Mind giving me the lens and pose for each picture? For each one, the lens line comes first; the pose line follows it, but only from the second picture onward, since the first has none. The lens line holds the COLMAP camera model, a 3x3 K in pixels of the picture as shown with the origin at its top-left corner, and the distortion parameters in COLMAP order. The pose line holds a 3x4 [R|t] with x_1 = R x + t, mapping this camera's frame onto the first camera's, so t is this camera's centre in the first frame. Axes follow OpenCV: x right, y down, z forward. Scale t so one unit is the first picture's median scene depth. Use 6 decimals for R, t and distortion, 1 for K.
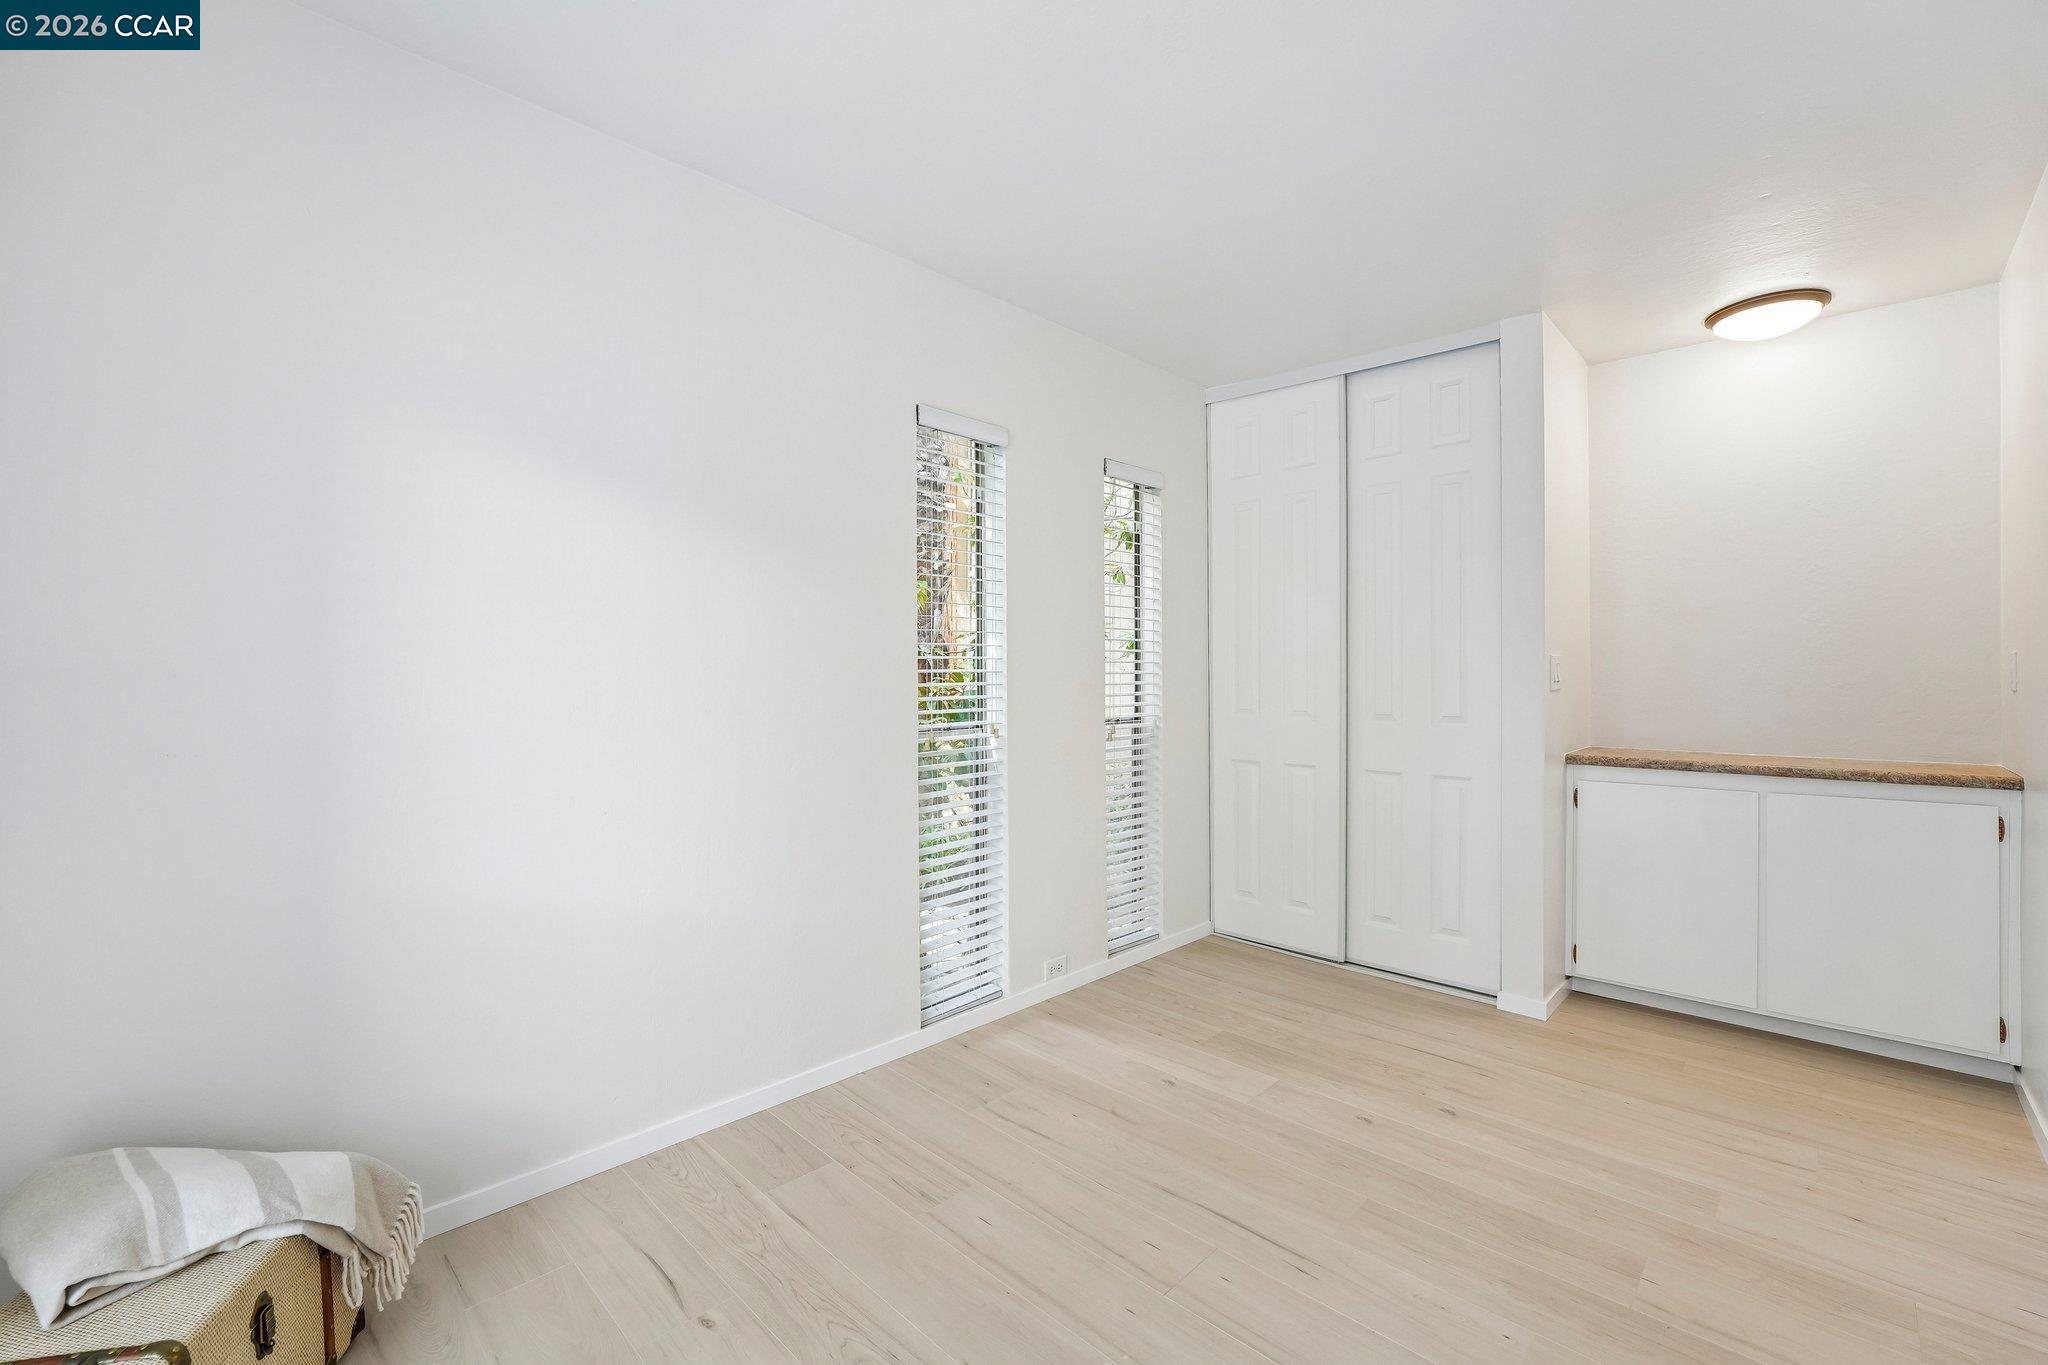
lens RADIAL K [[839.0, 0, 1019.4], [0, 839.0, 678.3], [0, 0, 1]] dist [-0.024014, 0.000177]
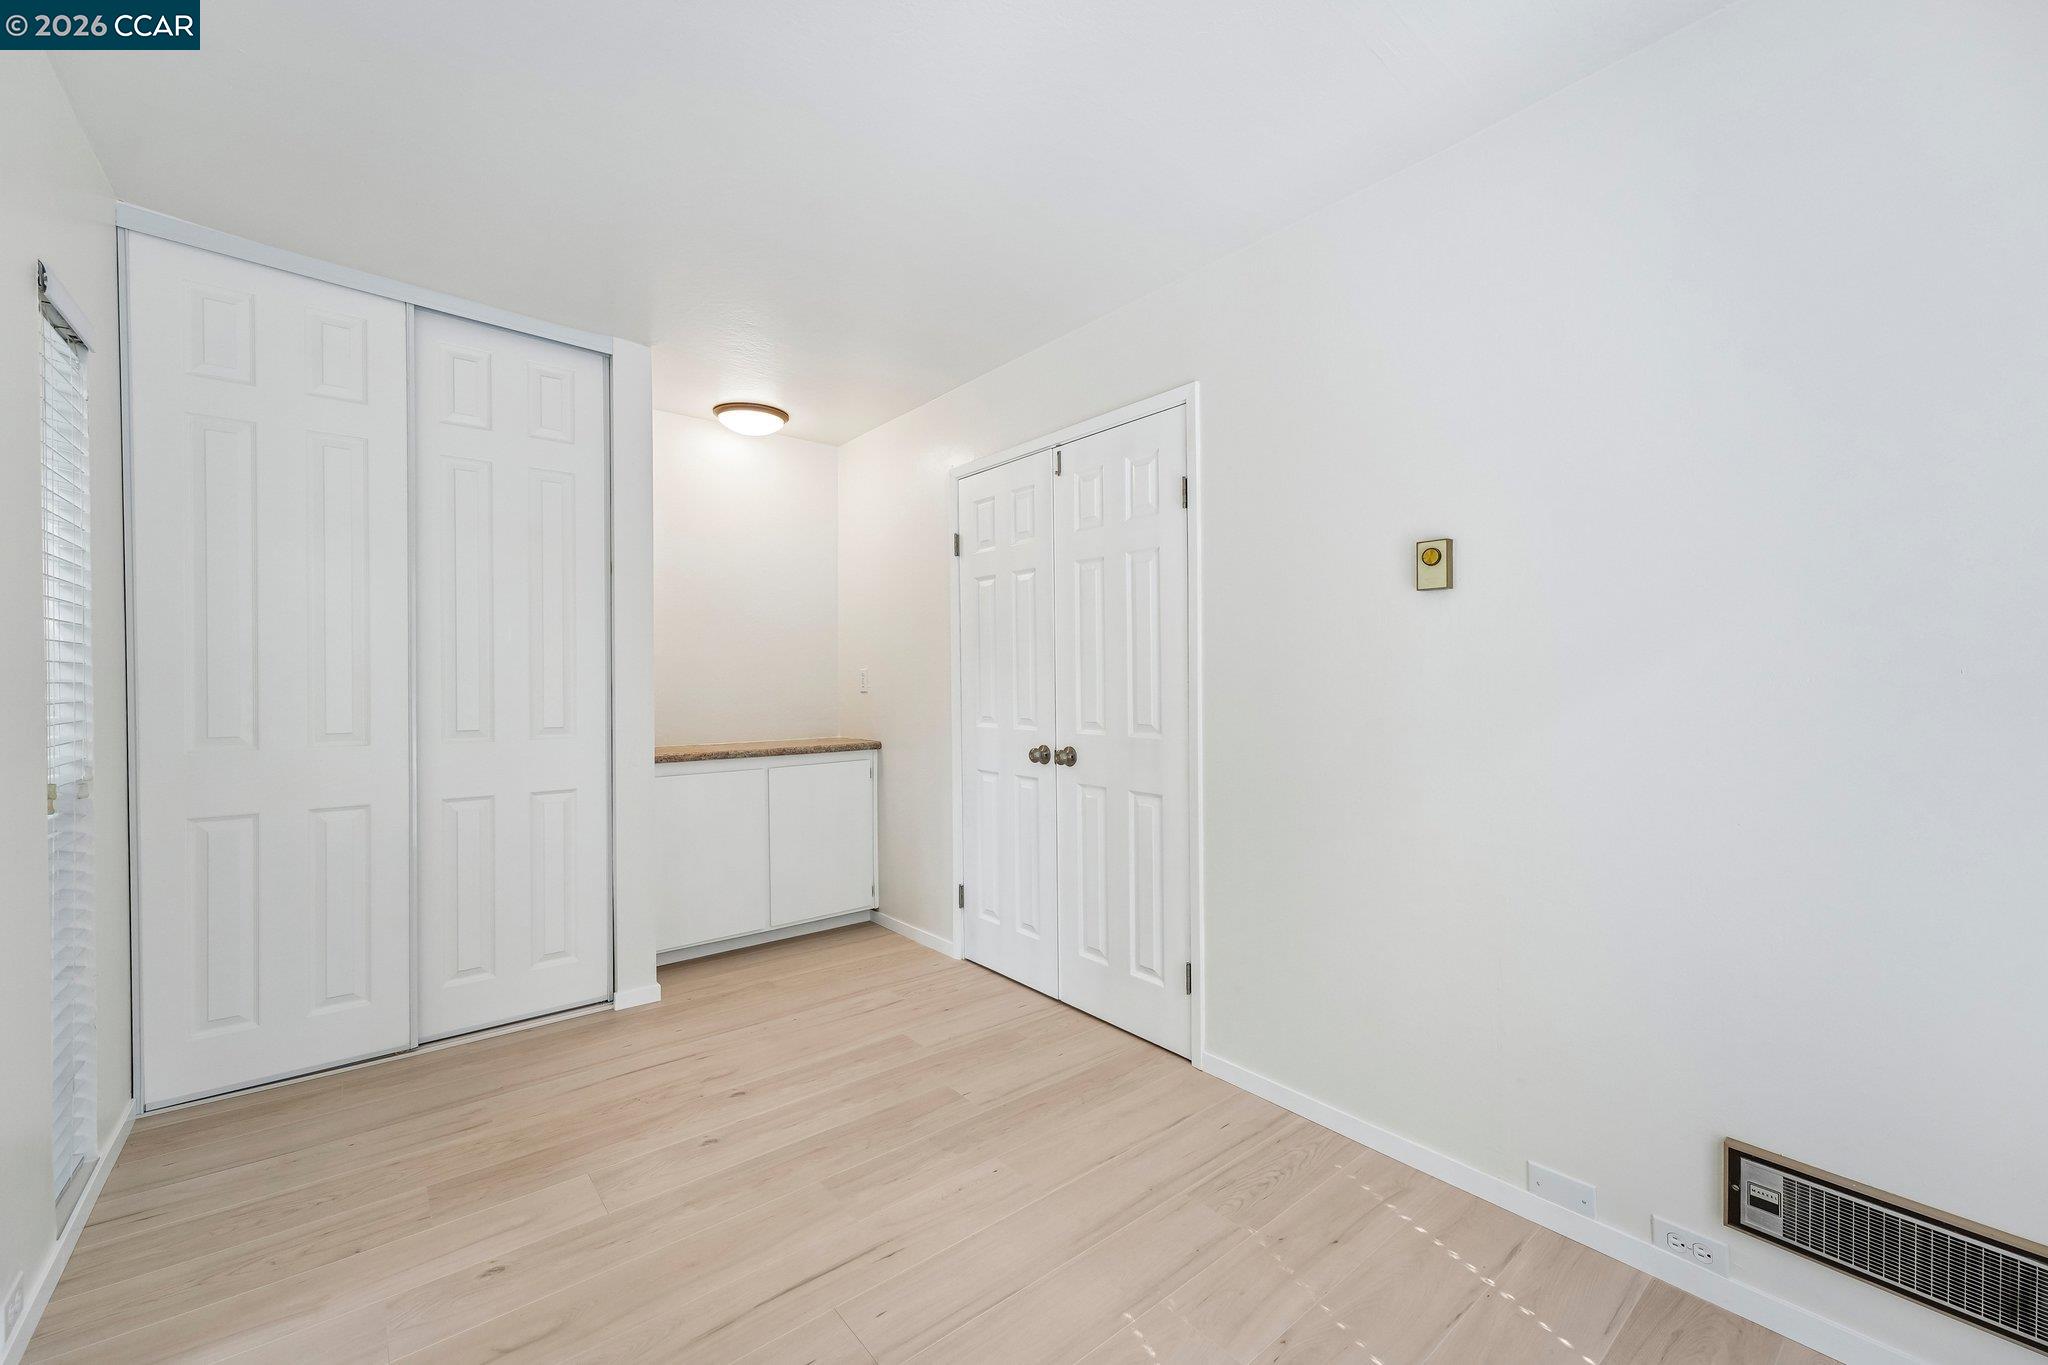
lens RADIAL K [[822.1, 0, 999.1], [0, 822.1, 684.0], [0, 0, 1]] dist [0.010258, 0.000009]
pose [[0.118987, -0.004423, 0.992886, -0.448478], [0.006651, 0.999971, 0.003658, -0.005408], [-0.992874, 0.006168, 0.119013, 0.487089]]
